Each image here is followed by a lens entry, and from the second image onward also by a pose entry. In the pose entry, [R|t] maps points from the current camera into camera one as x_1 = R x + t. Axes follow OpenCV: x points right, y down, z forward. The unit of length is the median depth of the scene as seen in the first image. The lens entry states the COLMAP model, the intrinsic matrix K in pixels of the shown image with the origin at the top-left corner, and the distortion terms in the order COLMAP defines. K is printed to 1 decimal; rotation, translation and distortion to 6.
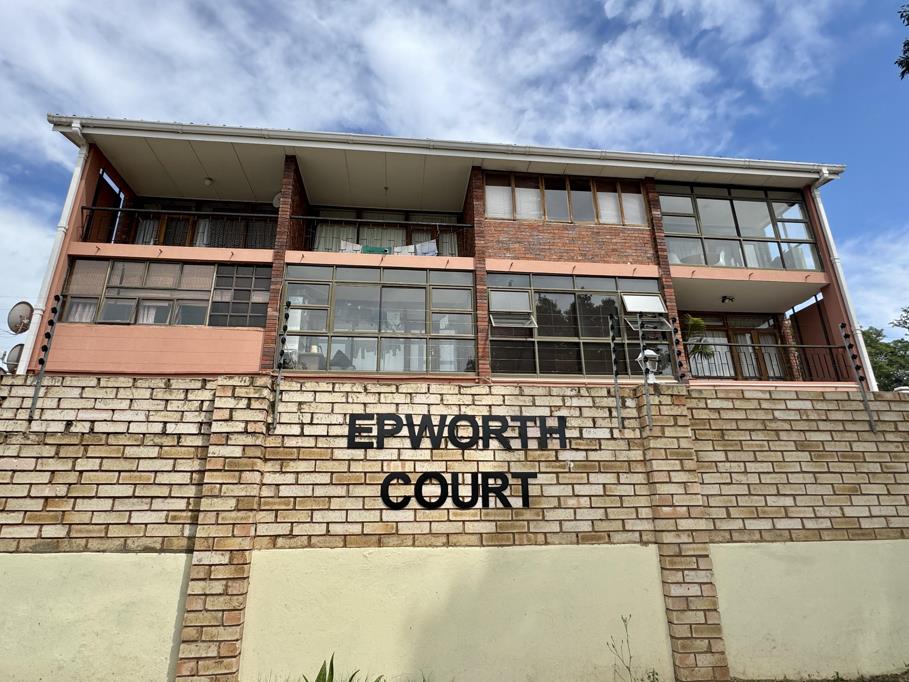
lens RADIAL K [[494.5, 0, 454.5], [0, 494.5, 341.0], [0, 0, 1]] dist [-0.005393, -0.000213]
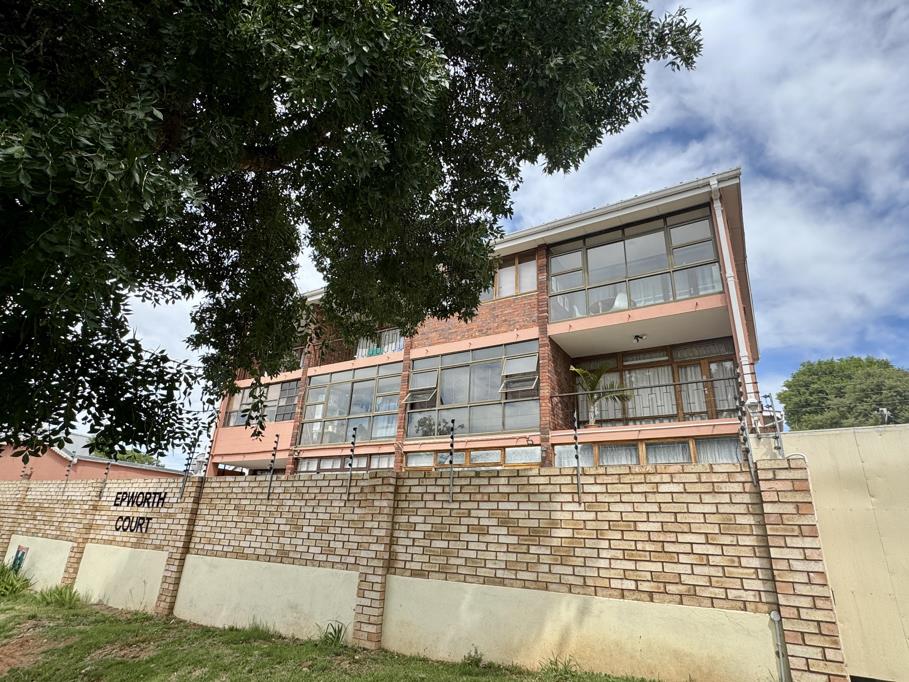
lens RADIAL K [[494.5, 0, 454.5], [0, 494.5, 341.0], [0, 0, 1]] dist [-0.005393, -0.000213]
pose [[0.800677, -0.178108, -0.572008, 2.672047], [0.144844, 0.984011, -0.103647, -0.100051], [0.581323, 0.000136, 0.813673, -0.056141]]
